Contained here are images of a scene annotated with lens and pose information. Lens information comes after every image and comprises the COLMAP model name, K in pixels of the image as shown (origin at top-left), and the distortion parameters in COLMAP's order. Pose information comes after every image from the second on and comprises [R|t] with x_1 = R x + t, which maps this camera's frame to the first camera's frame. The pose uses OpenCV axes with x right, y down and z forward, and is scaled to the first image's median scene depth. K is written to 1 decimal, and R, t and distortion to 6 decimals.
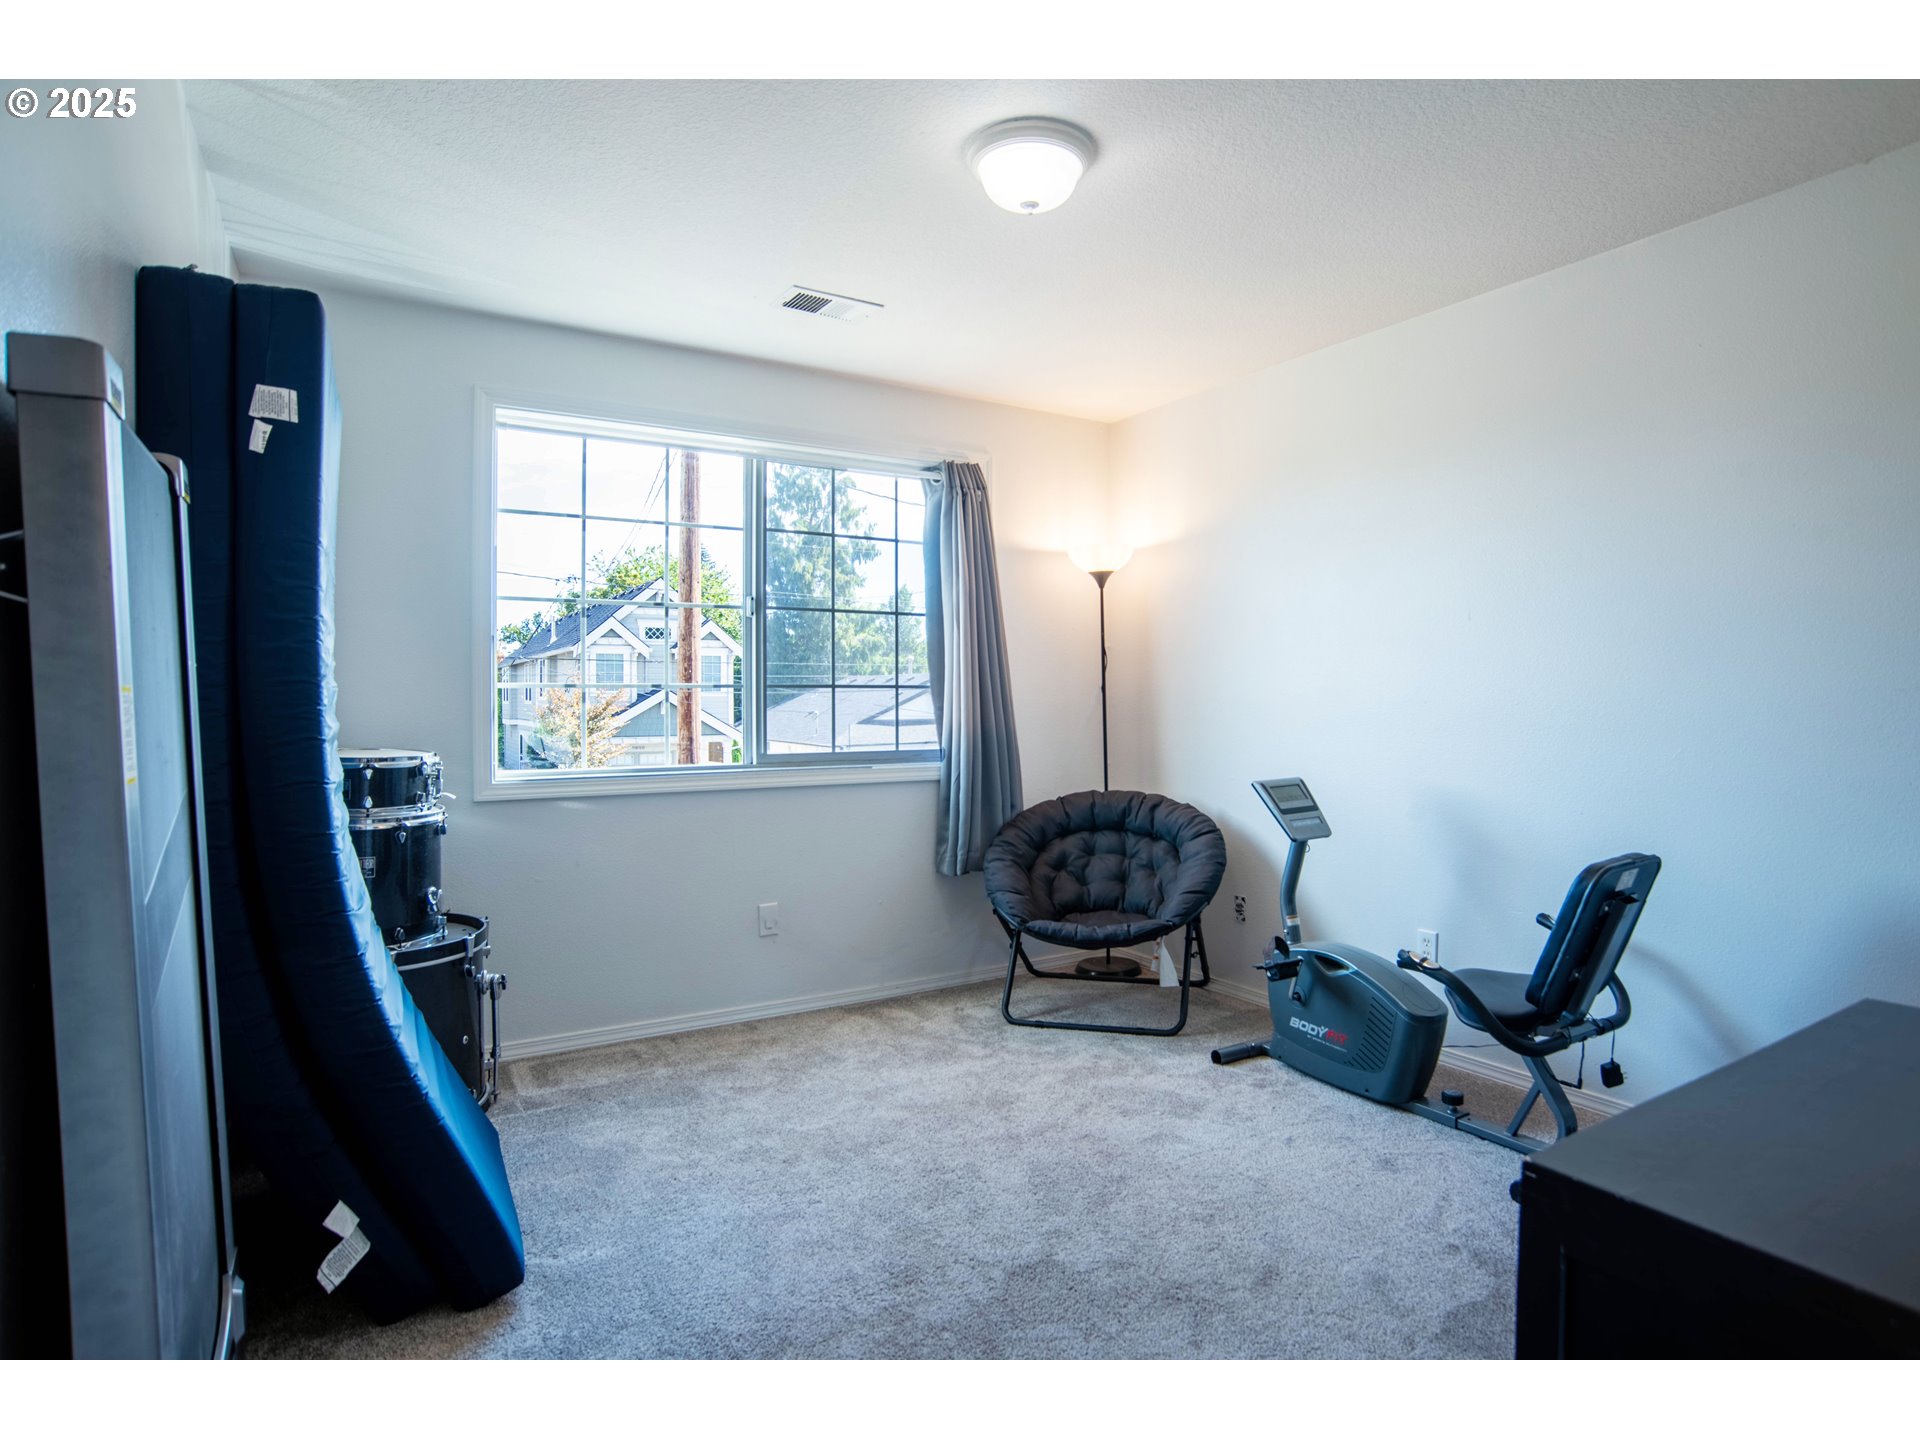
lens RADIAL K [[1030.8, 0, 960.0], [0, 1030.8, 720.0], [0, 0, 1]] dist [-0.003711, -0.000381]
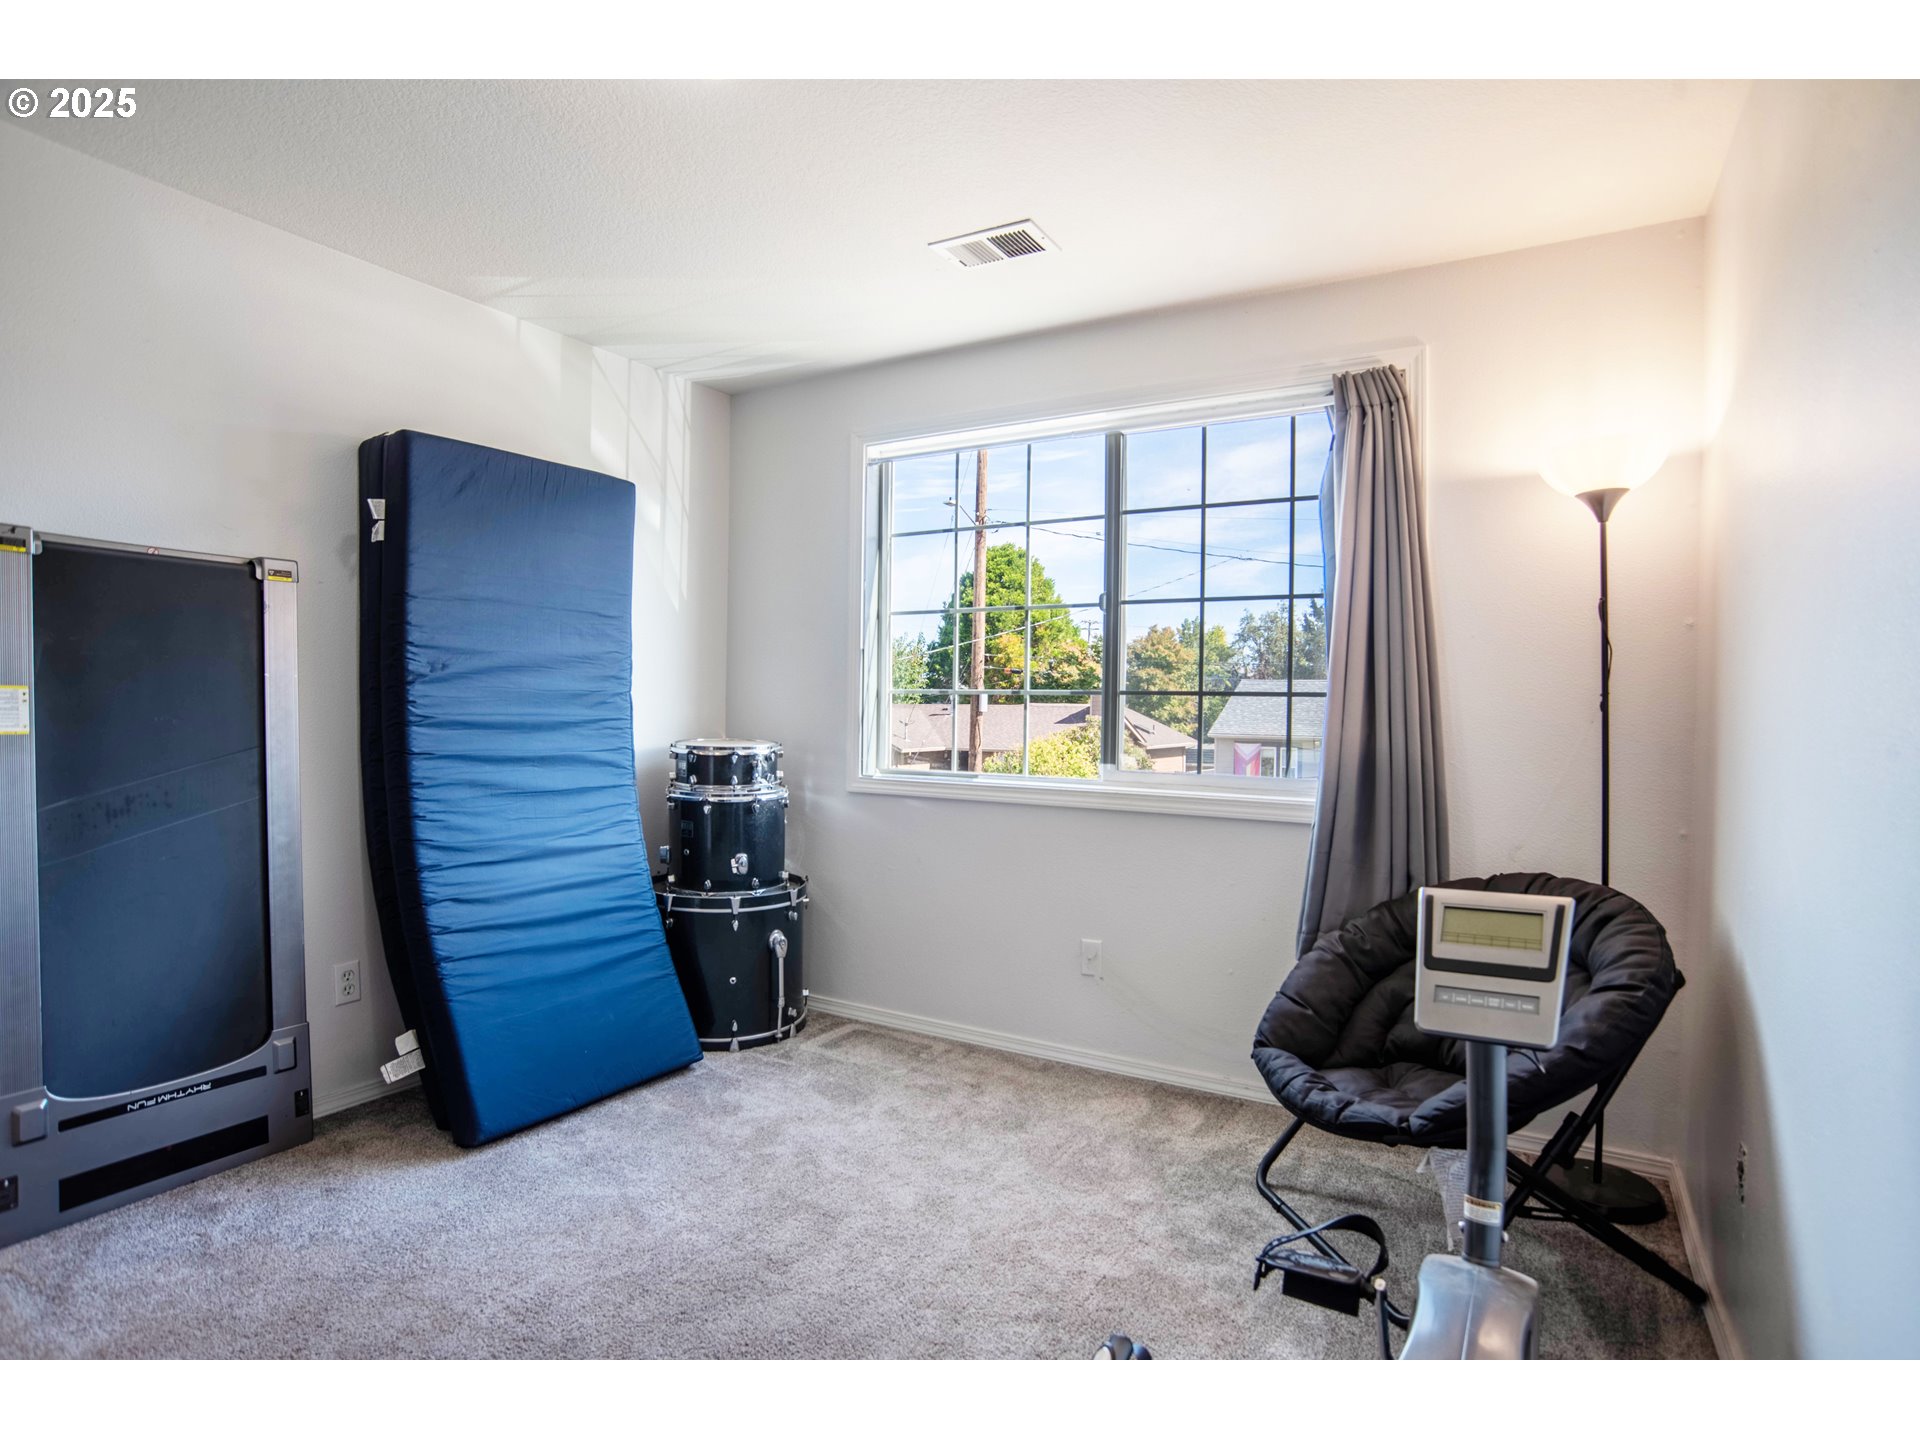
lens RADIAL K [[1030.8, 0, 960.0], [0, 1030.8, 720.0], [0, 0, 1]] dist [-0.003711, -0.000381]
pose [[0.463577, 0.024422, -0.885720, 0.602999], [-0.034838, 0.999350, 0.009321, -0.016440], [0.885372, 0.026535, 0.464126, 0.548789]]
